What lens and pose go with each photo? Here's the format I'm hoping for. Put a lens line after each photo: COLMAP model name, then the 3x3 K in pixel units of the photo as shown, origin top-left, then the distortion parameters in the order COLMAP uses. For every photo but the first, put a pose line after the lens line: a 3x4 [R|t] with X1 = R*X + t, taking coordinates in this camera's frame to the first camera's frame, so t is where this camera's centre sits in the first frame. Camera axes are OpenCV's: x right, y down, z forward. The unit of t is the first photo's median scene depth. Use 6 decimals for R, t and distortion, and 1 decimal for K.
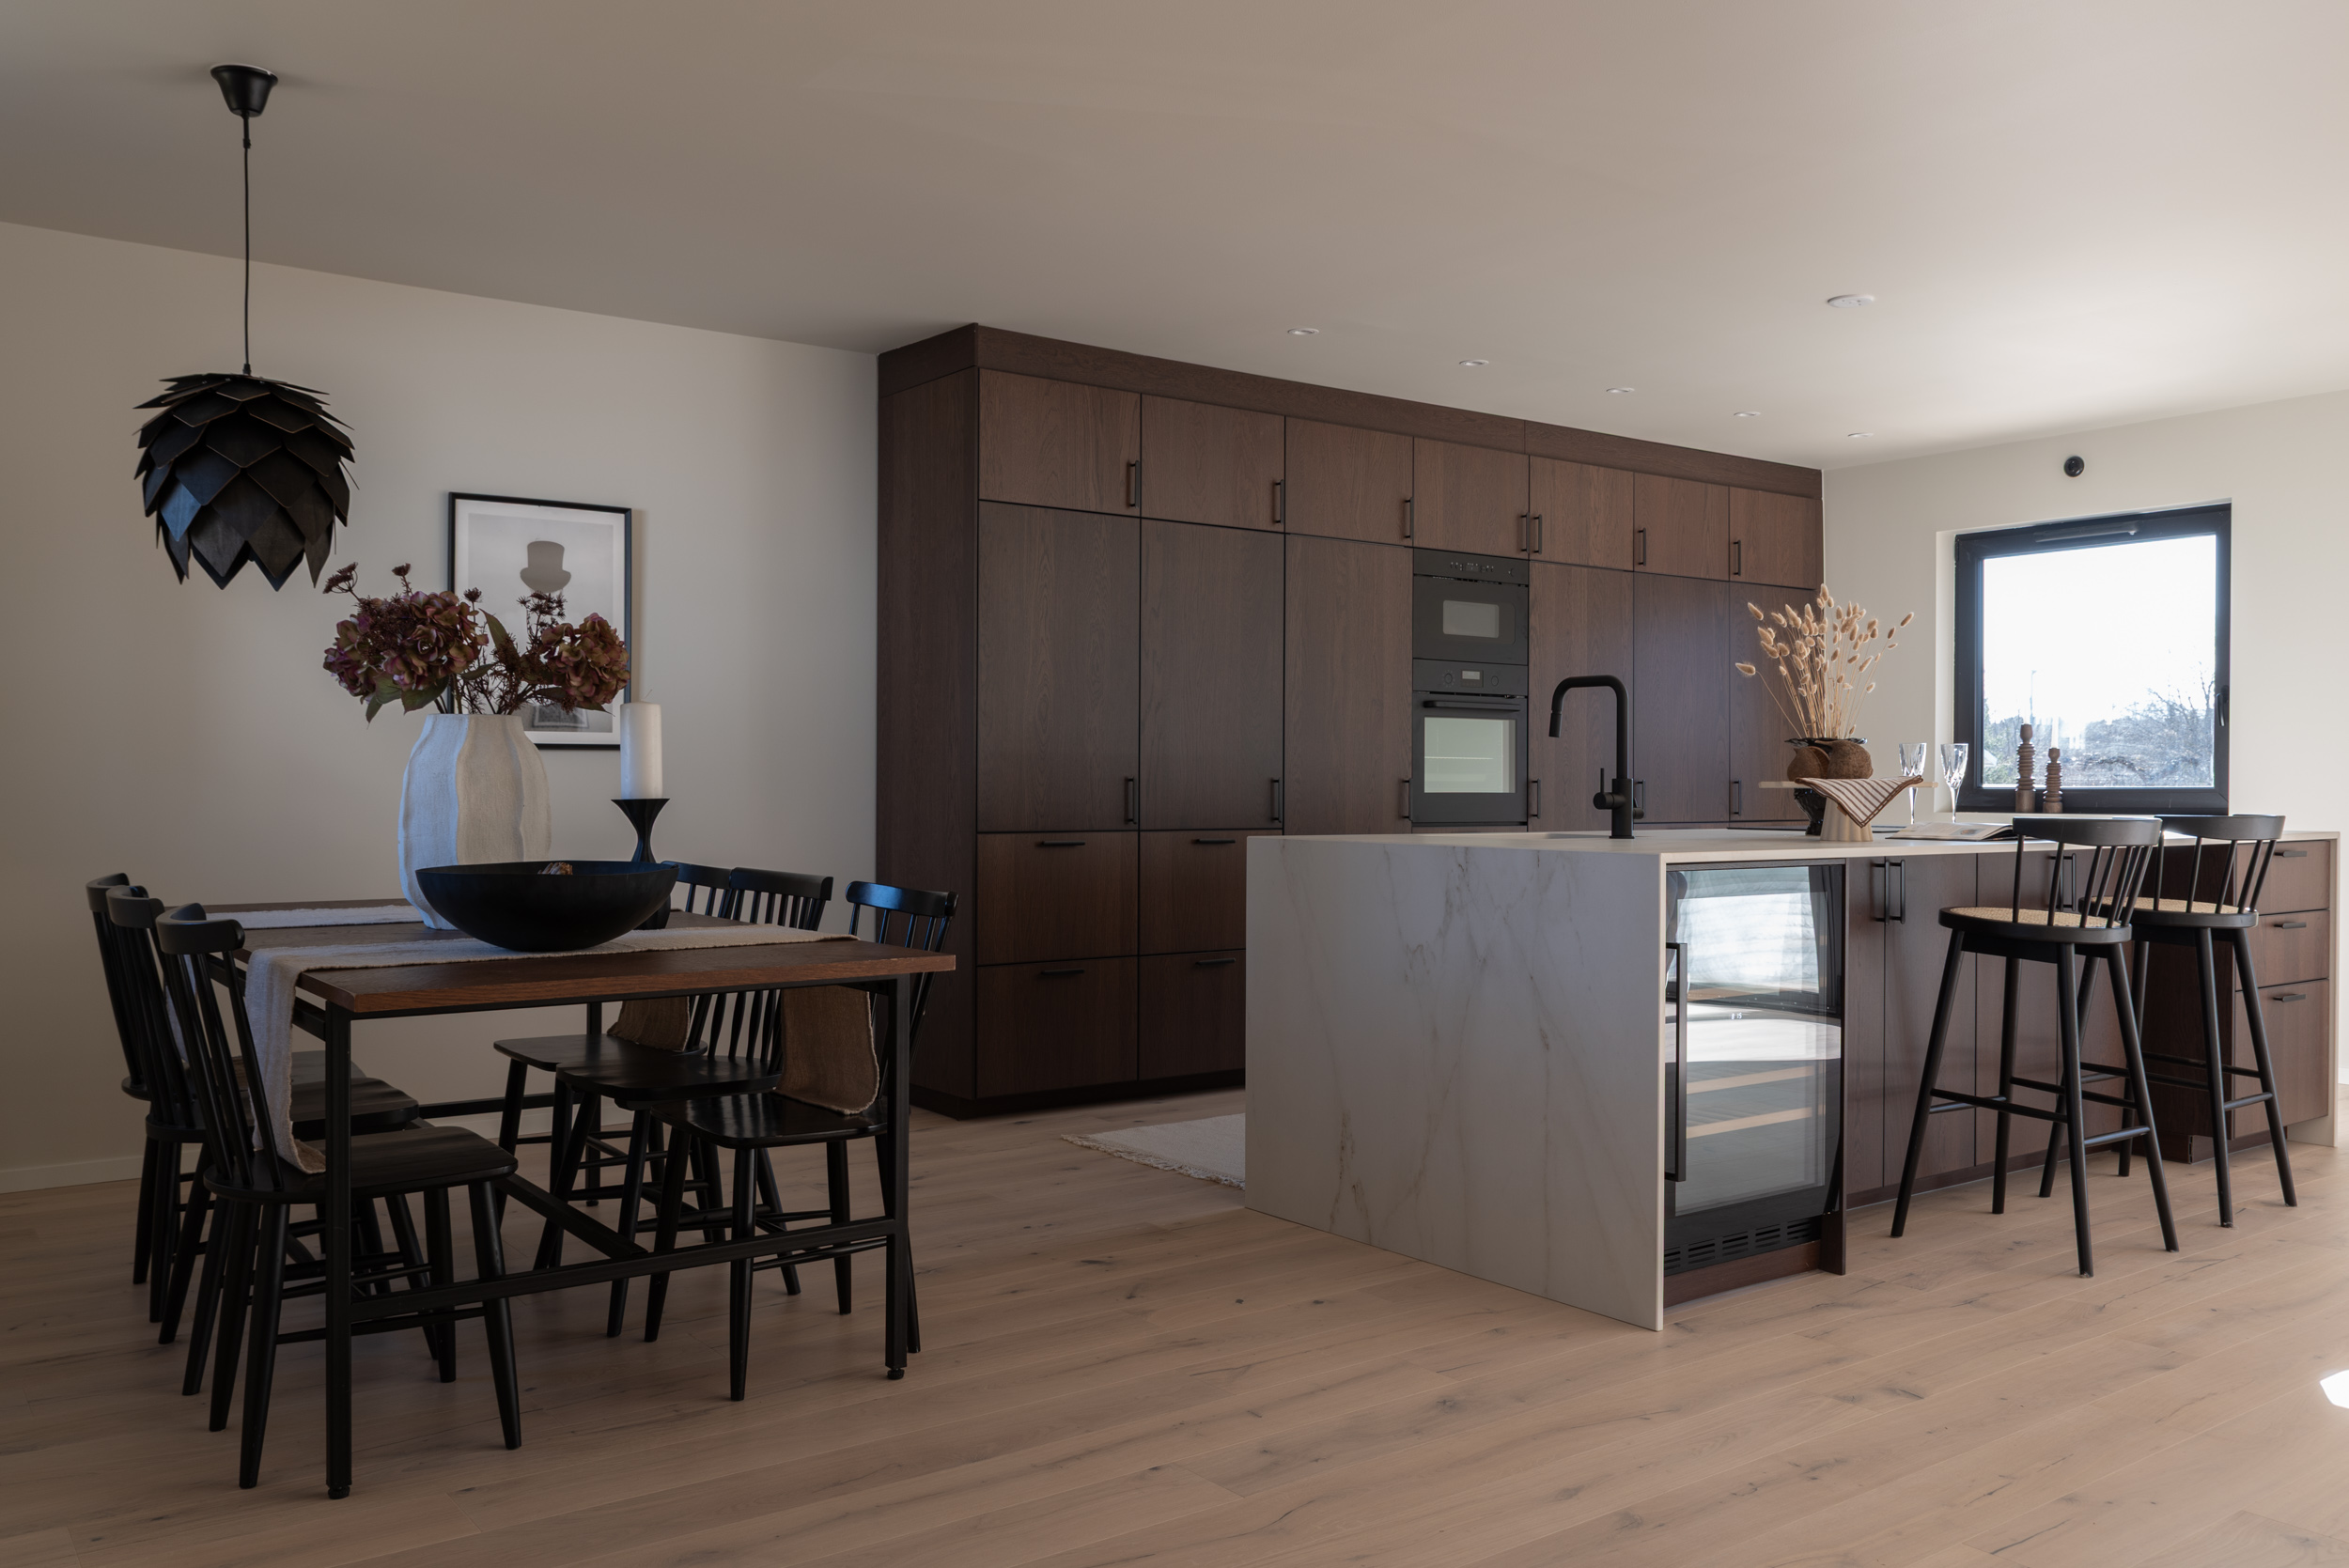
lens RADIAL K [[1895.0, 0, 1180.5], [0, 1895.0, 788.0], [0, 0, 1]] dist [-0.002097, -0.002965]
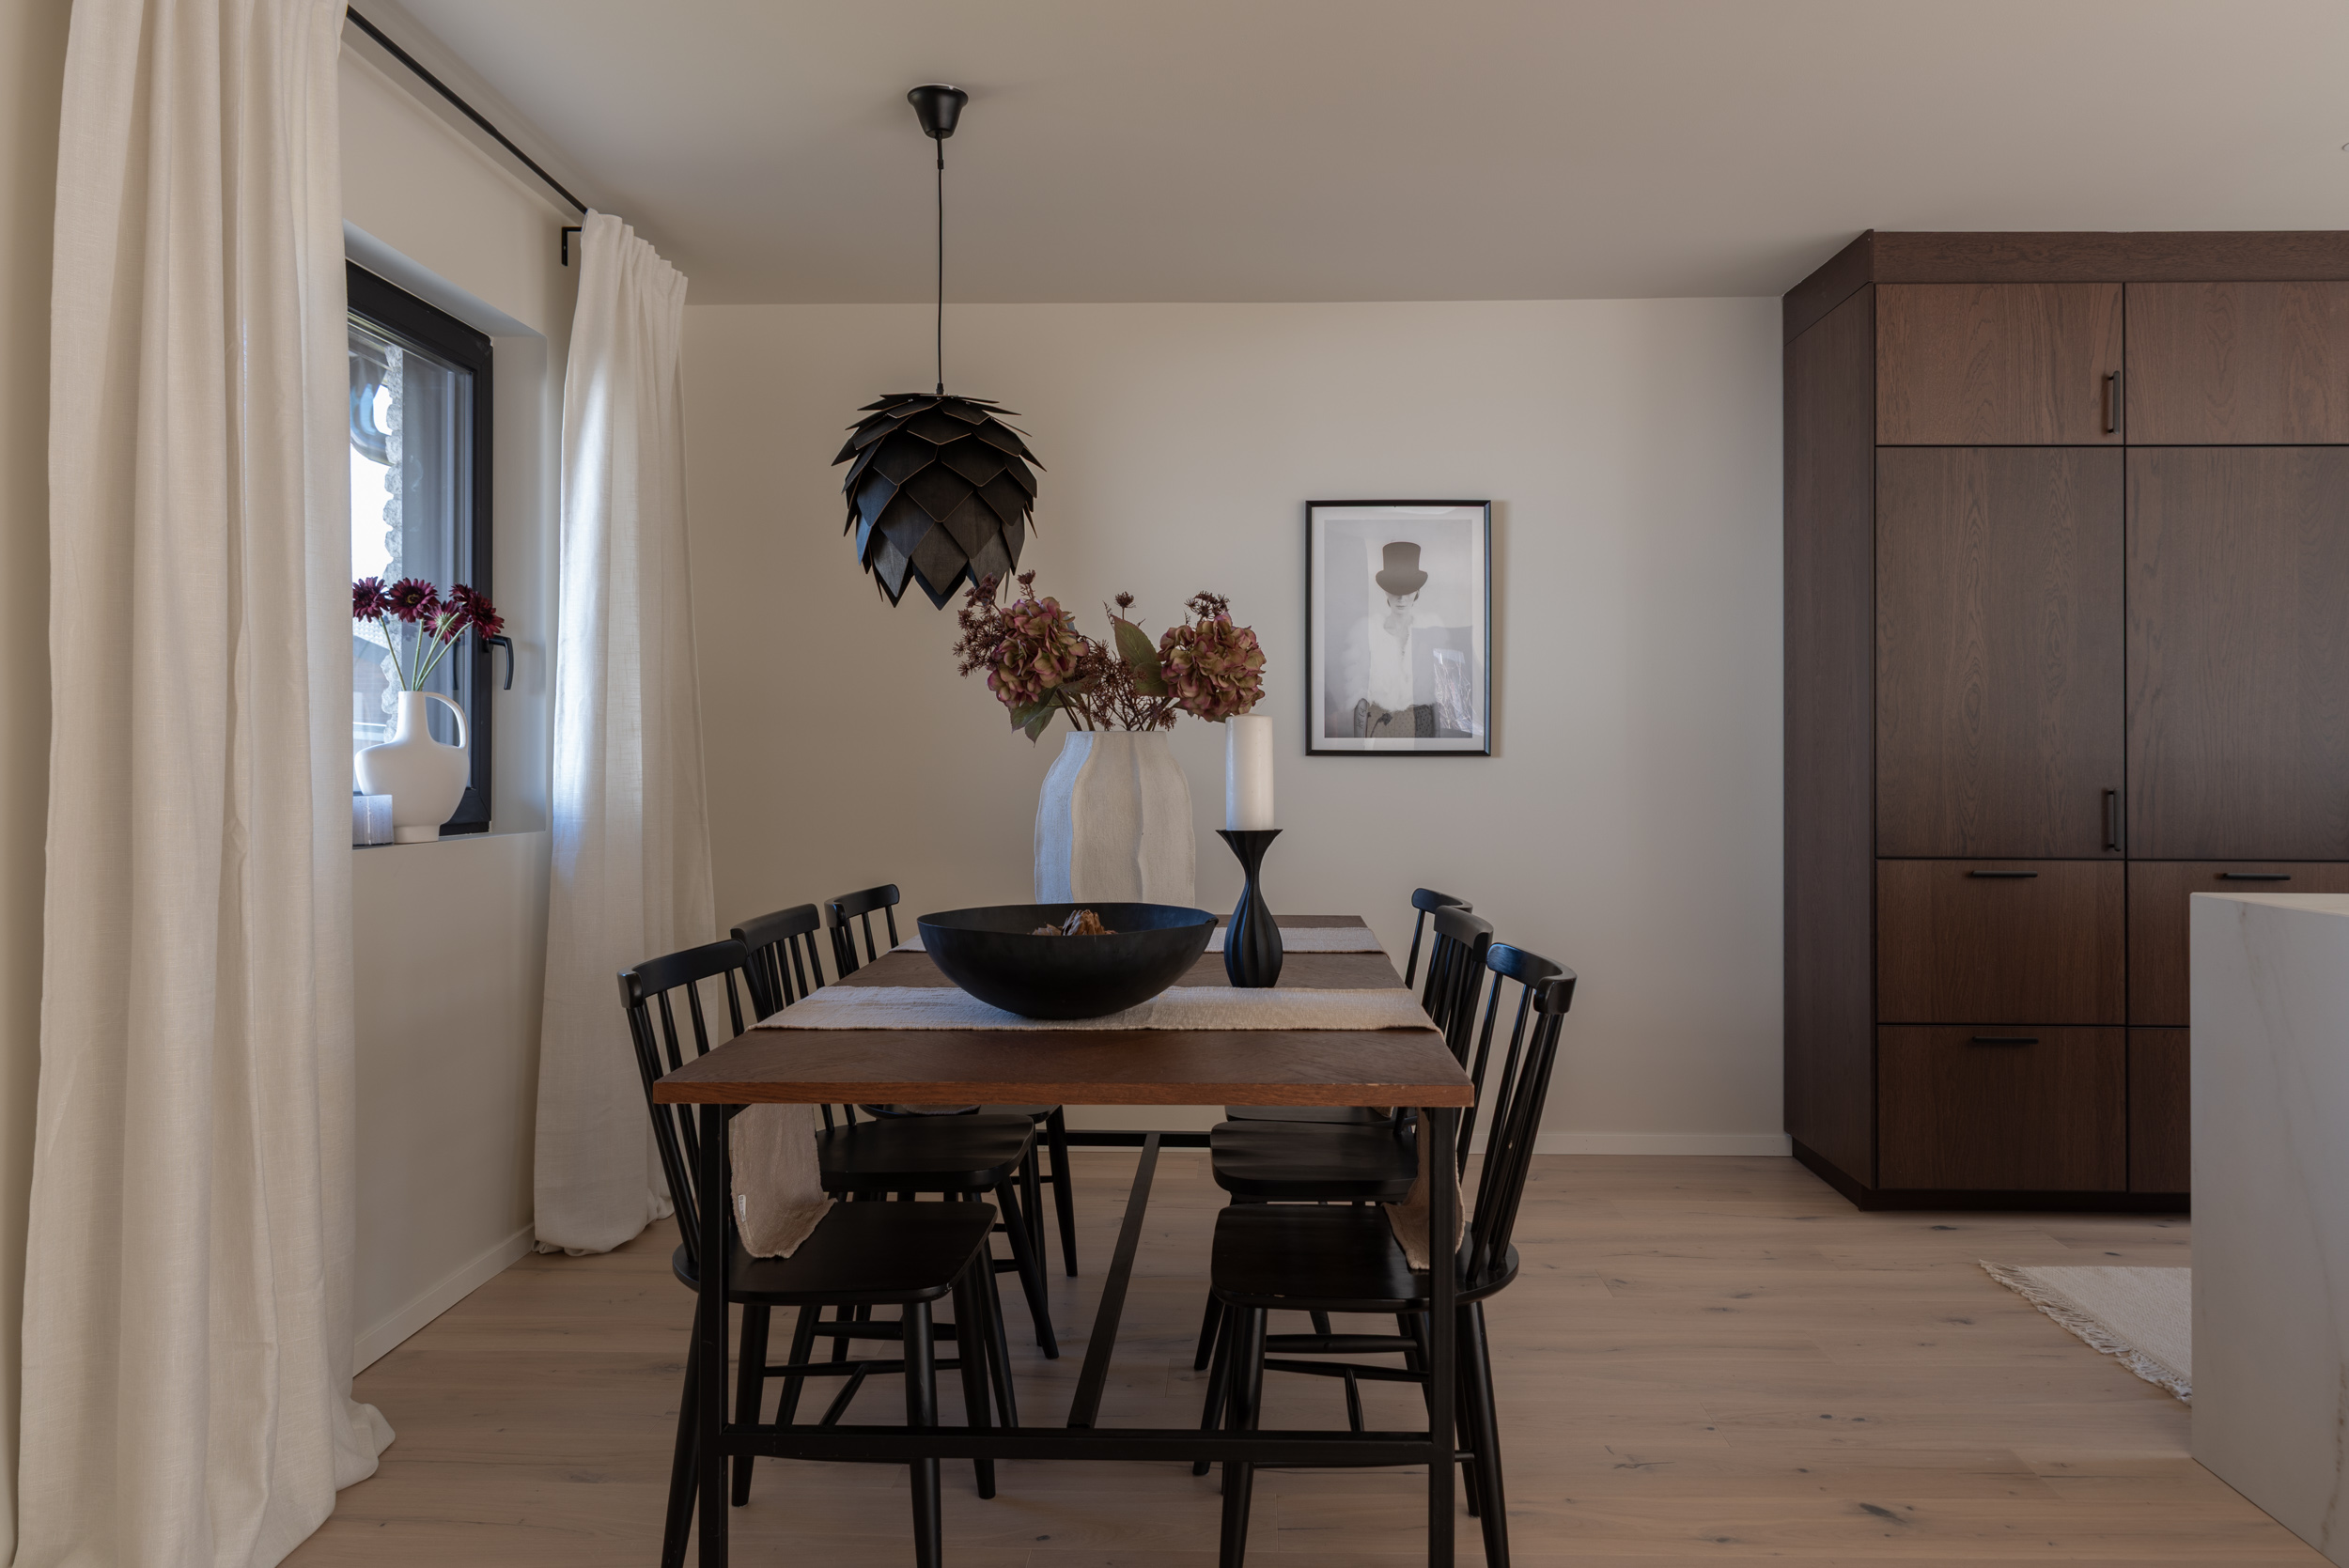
lens RADIAL K [[1618.8, 0, 1187.1], [0, 1618.8, 737.5], [0, 0, 1]] dist [-0.001333, 0.000644]
pose [[0.781201, -0.009728, -0.624203, 0.095879], [-0.002032, 0.999834, -0.018125, -0.014862], [0.624276, 0.015428, 0.781052, 0.284552]]
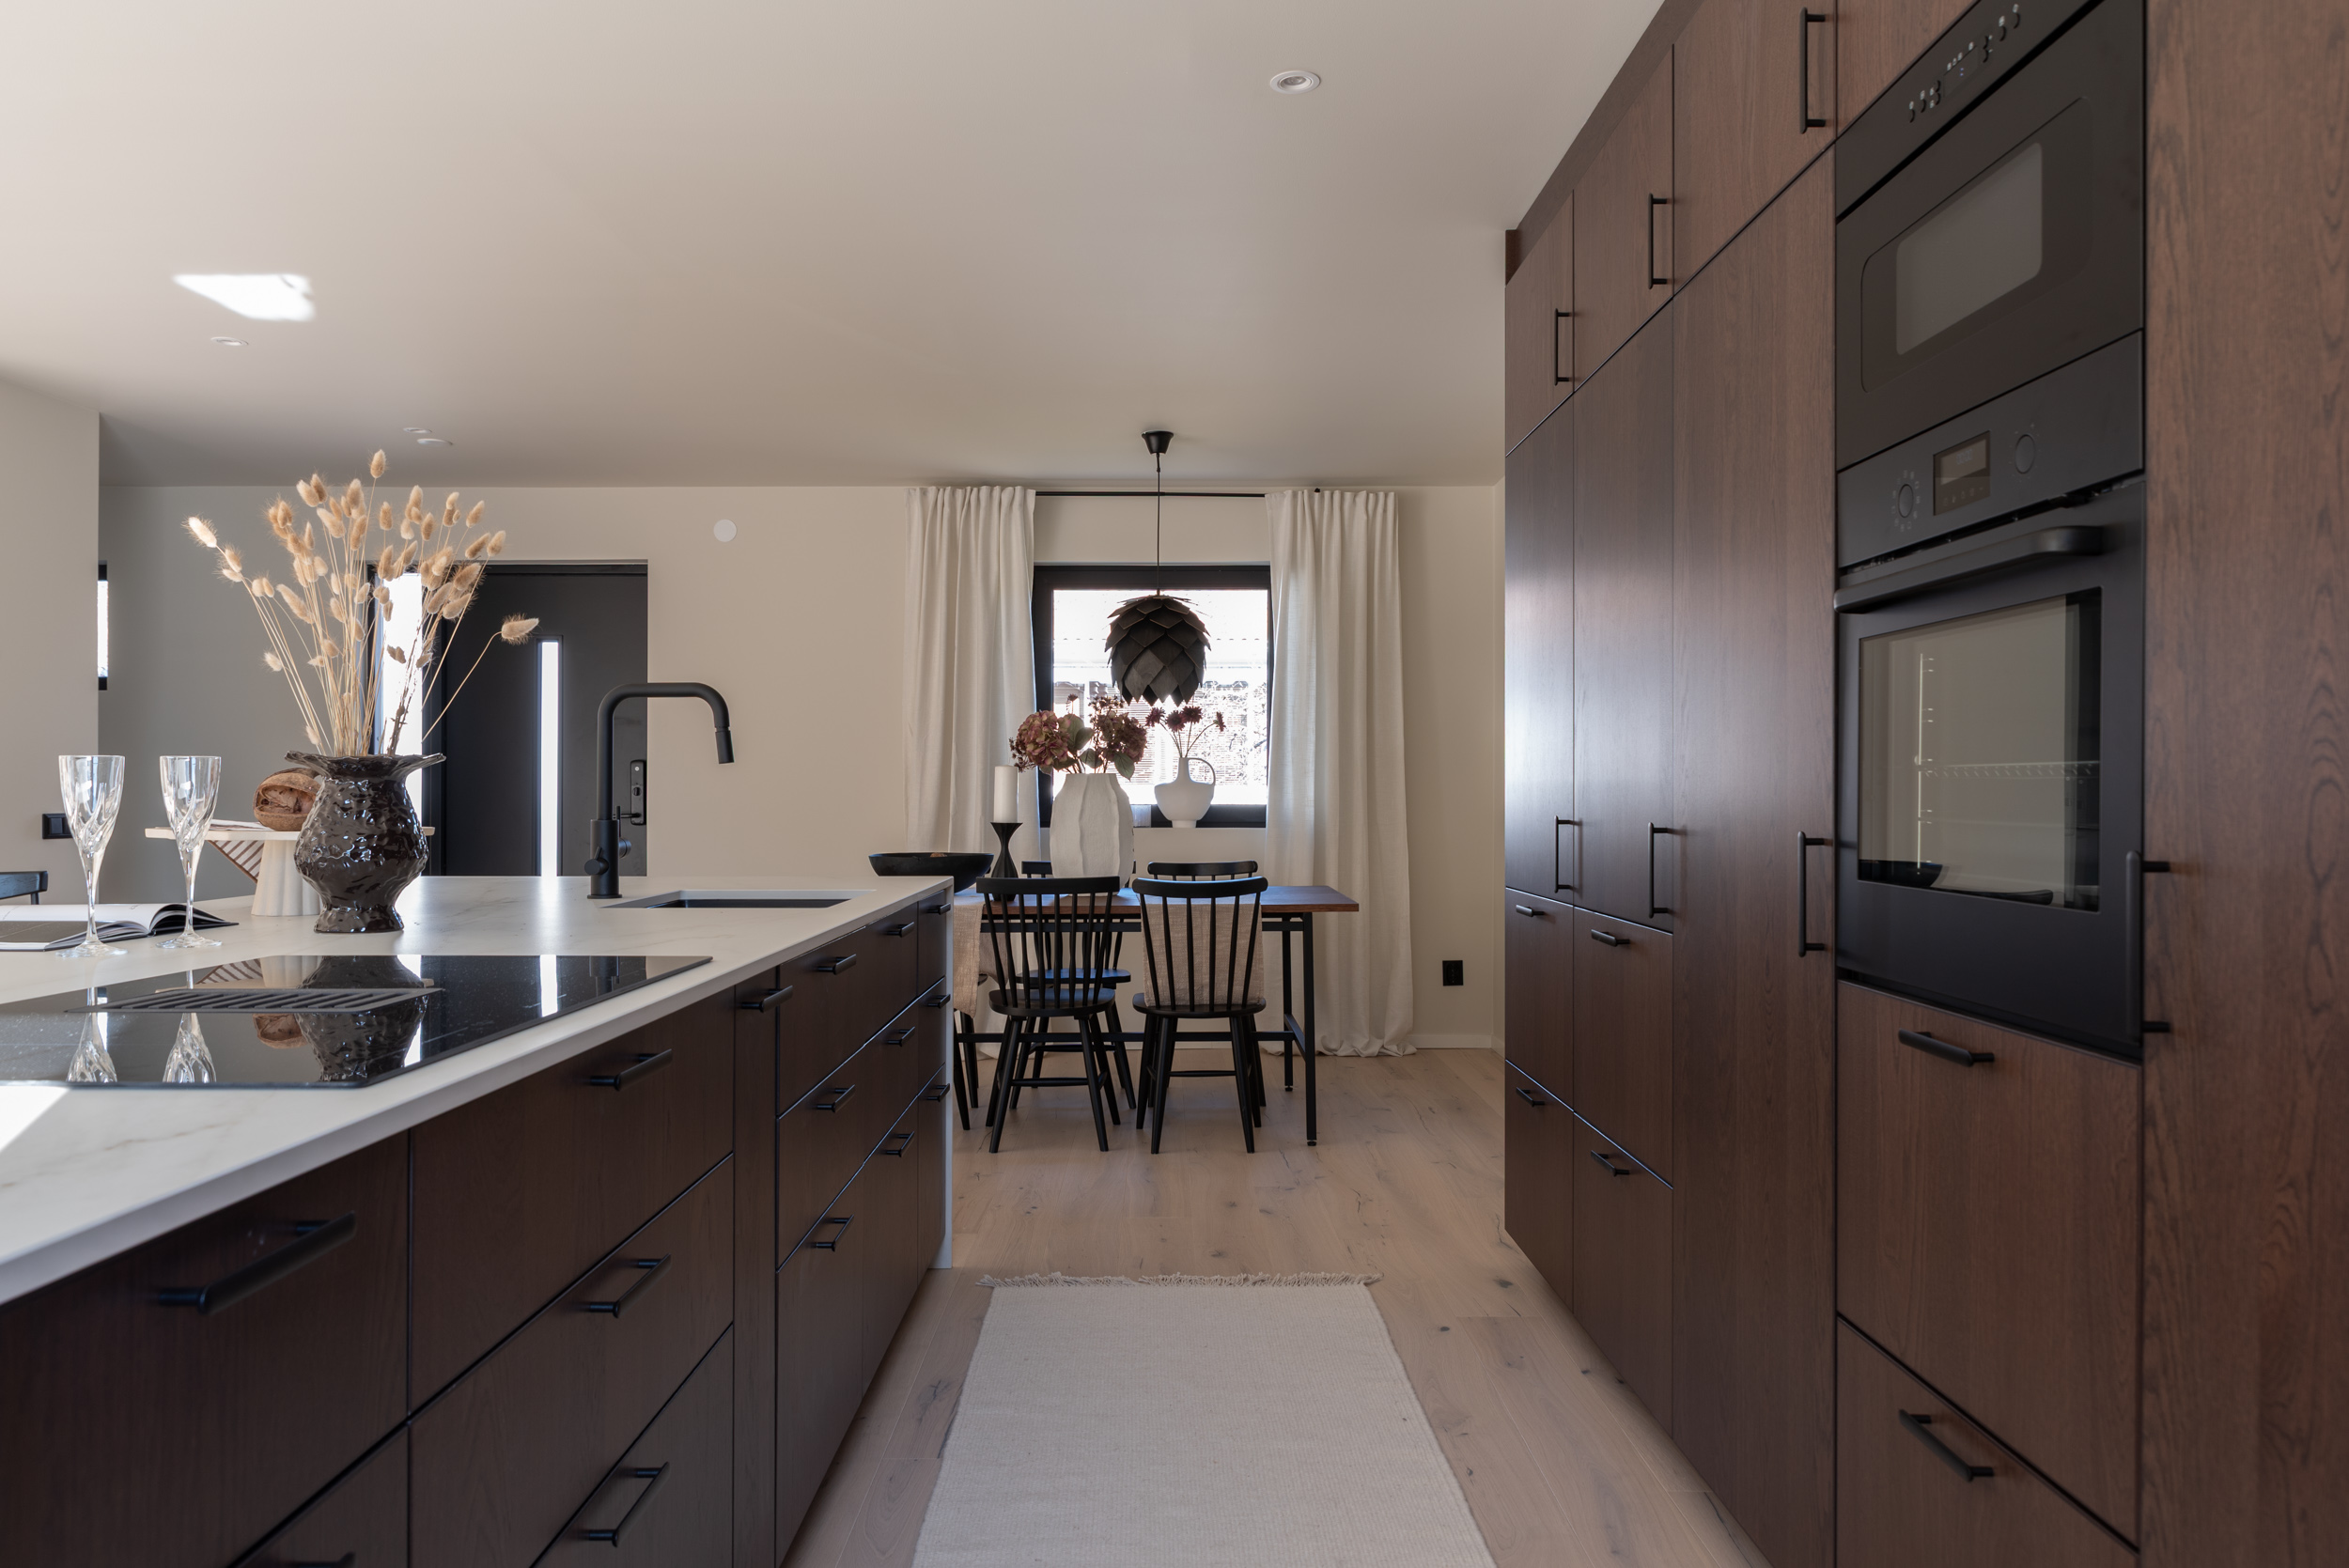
lens RADIAL K [[1590.7, 0, 1166.3], [0, 1590.7, 780.9], [0, 0, 1]] dist [0.005250, 0.002924]
pose [[-0.596092, -0.013648, -0.802800, 0.491391], [-0.010088, 0.999904, -0.009508, -0.012157], [0.802853, 0.002430, -0.596172, 1.255071]]
